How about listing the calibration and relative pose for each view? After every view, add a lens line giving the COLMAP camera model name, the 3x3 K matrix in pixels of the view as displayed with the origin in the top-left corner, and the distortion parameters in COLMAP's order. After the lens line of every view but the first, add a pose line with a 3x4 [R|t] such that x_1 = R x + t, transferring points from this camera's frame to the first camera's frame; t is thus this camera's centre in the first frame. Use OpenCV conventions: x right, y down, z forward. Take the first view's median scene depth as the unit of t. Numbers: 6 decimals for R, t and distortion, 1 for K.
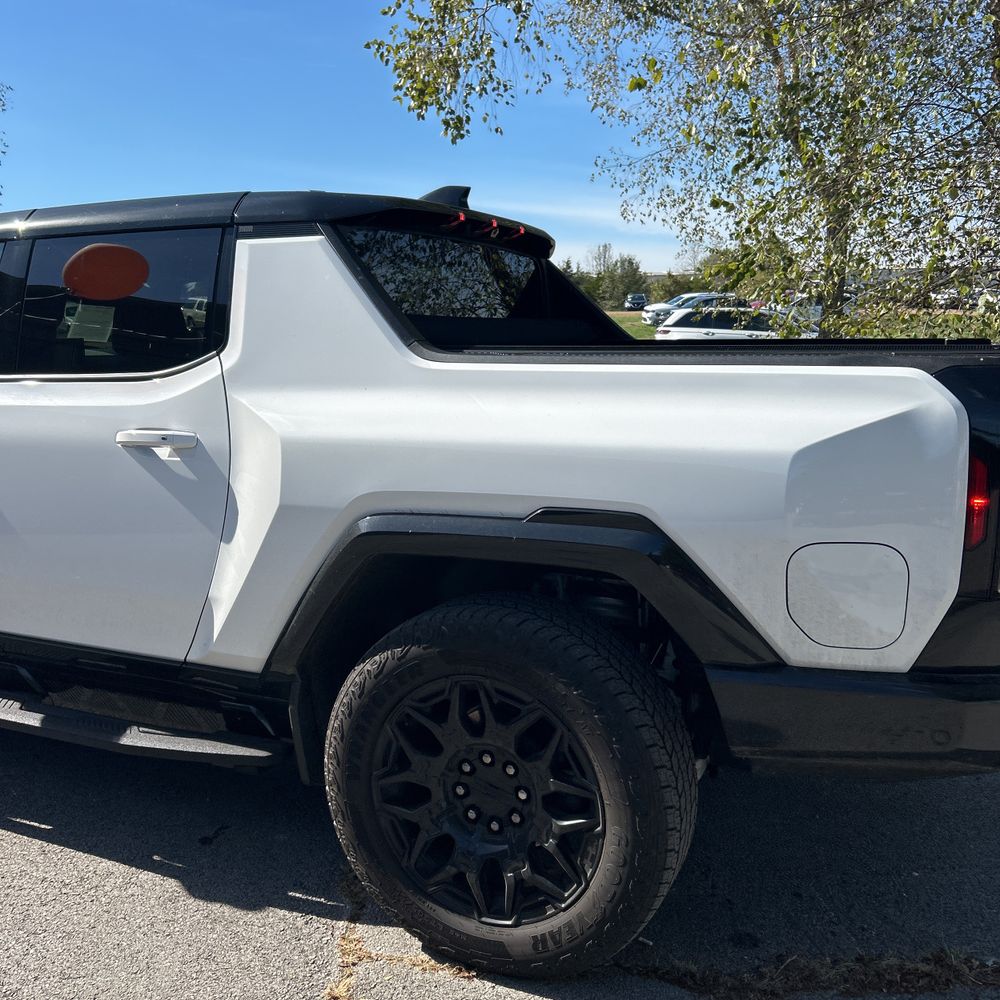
lens RADIAL K [[1005.9, 0, 496.6], [0, 1005.9, 510.3], [0, 0, 1]] dist [0.047517, -0.068872]
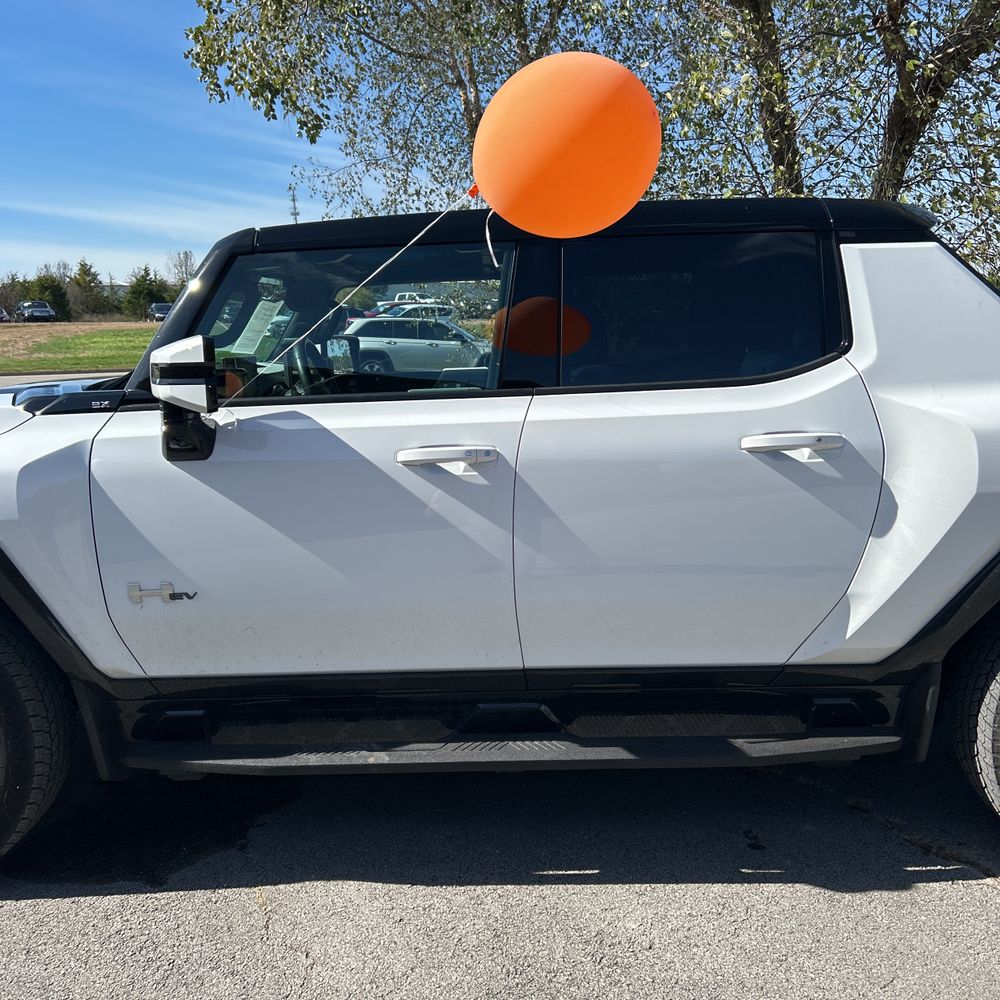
lens RADIAL K [[1005.9, 0, 496.6], [0, 1005.9, 510.3], [0, 0, 1]] dist [0.047517, -0.068872]
pose [[0.908257, -0.081097, 0.410478, -1.021391], [0.085201, 0.996329, 0.008317, -0.036974], [-0.409646, 0.027419, 0.911833, 0.215600]]
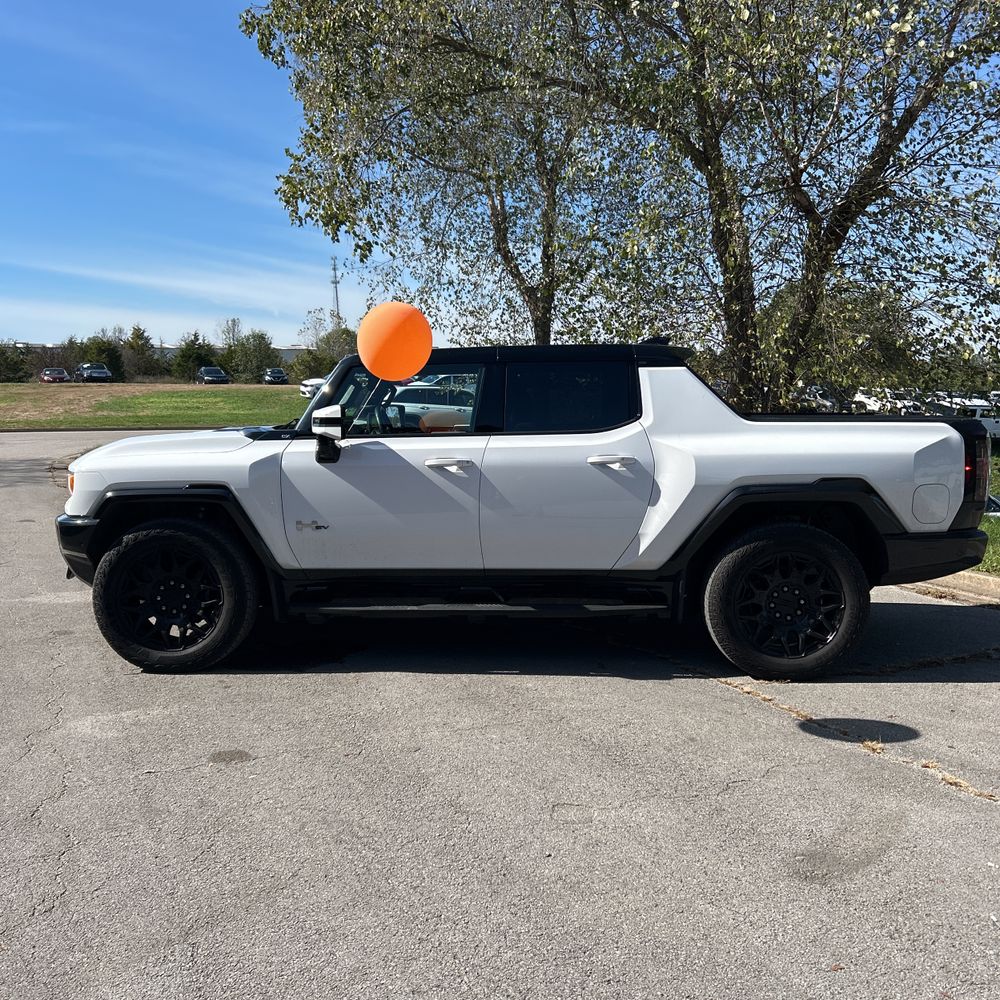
lens RADIAL K [[1016.8, 0, 500.0], [0, 1016.8, 500.0], [0, 0, 1]] dist [0.088158, -0.189538]
pose [[0.919795, -0.031081, 0.391167, -1.392921], [0.062827, 0.995663, -0.068620, 0.144882], [-0.387338, 0.087692, 0.917758, -0.857769]]
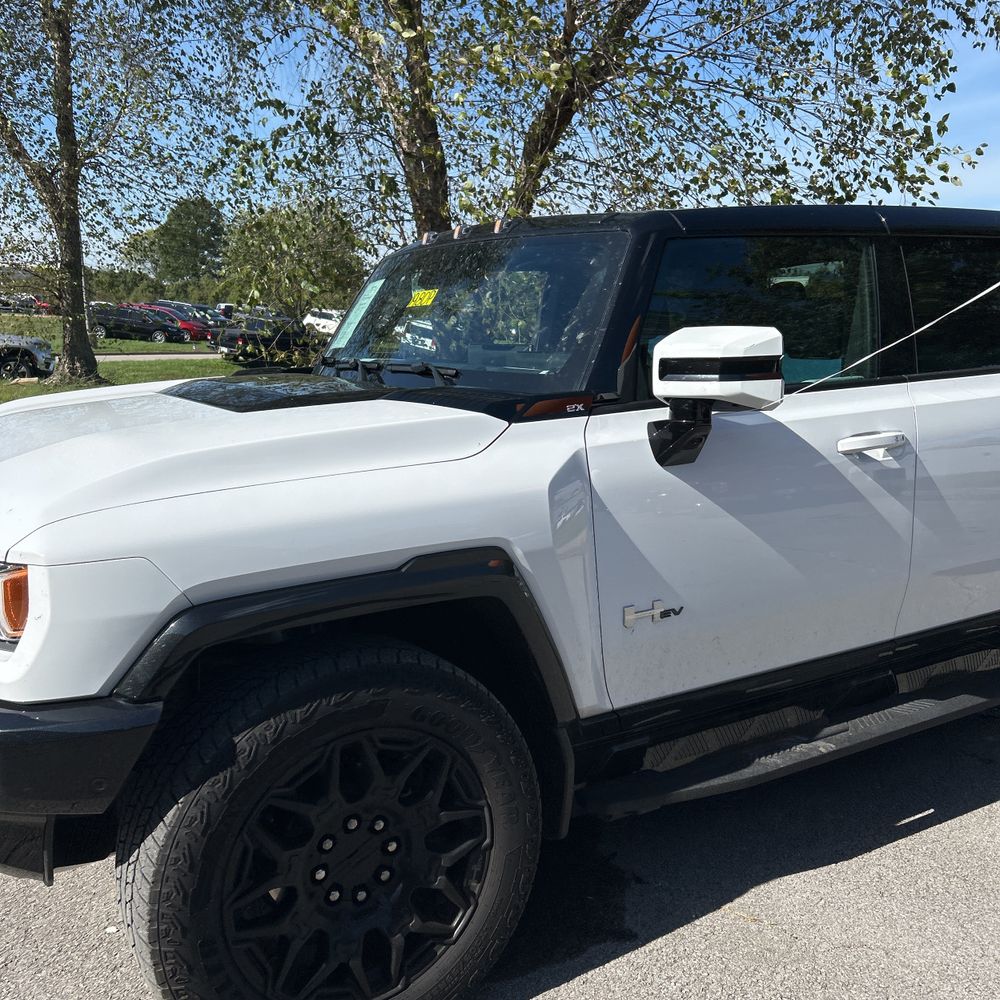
lens RADIAL K [[1005.9, 0, 496.6], [0, 1005.9, 510.3], [0, 0, 1]] dist [0.047517, -0.068872]
pose [[0.570000, -0.154663, 0.806957, -1.726473], [0.156077, 0.984623, 0.078469, -0.160760], [-0.806685, 0.081220, 0.585374, 0.854201]]
